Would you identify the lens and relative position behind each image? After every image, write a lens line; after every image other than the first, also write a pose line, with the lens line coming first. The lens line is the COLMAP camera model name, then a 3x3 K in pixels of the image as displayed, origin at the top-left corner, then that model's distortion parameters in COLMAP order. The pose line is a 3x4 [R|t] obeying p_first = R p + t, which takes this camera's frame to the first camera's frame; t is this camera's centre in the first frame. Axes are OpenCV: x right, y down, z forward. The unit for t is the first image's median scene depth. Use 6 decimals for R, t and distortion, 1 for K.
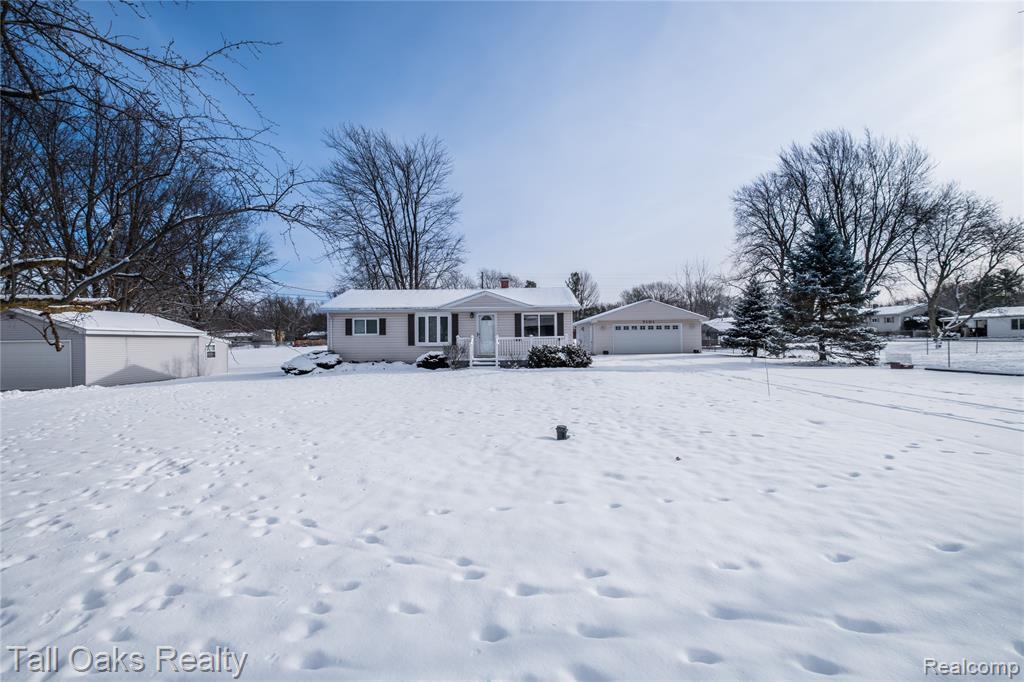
lens RADIAL K [[441.1, 0, 514.0], [0, 441.1, 334.6], [0, 0, 1]] dist [0.016398, -0.003487]
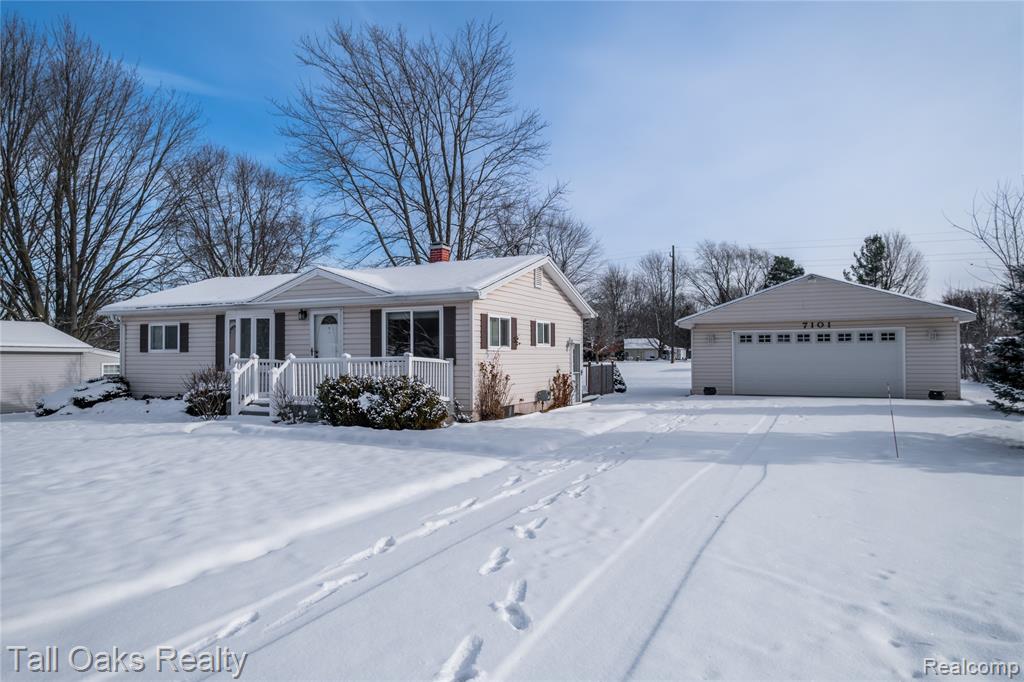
lens RADIAL K [[673.1, 0, 510.0], [0, 673.1, 340.0], [0, 0, 1]] dist [0.039188, -0.001047]
pose [[0.906607, -0.002089, -0.421971, 0.464404], [-0.003979, 0.999901, -0.013499, -0.004262], [0.421957, 0.013918, 0.906509, 0.373683]]
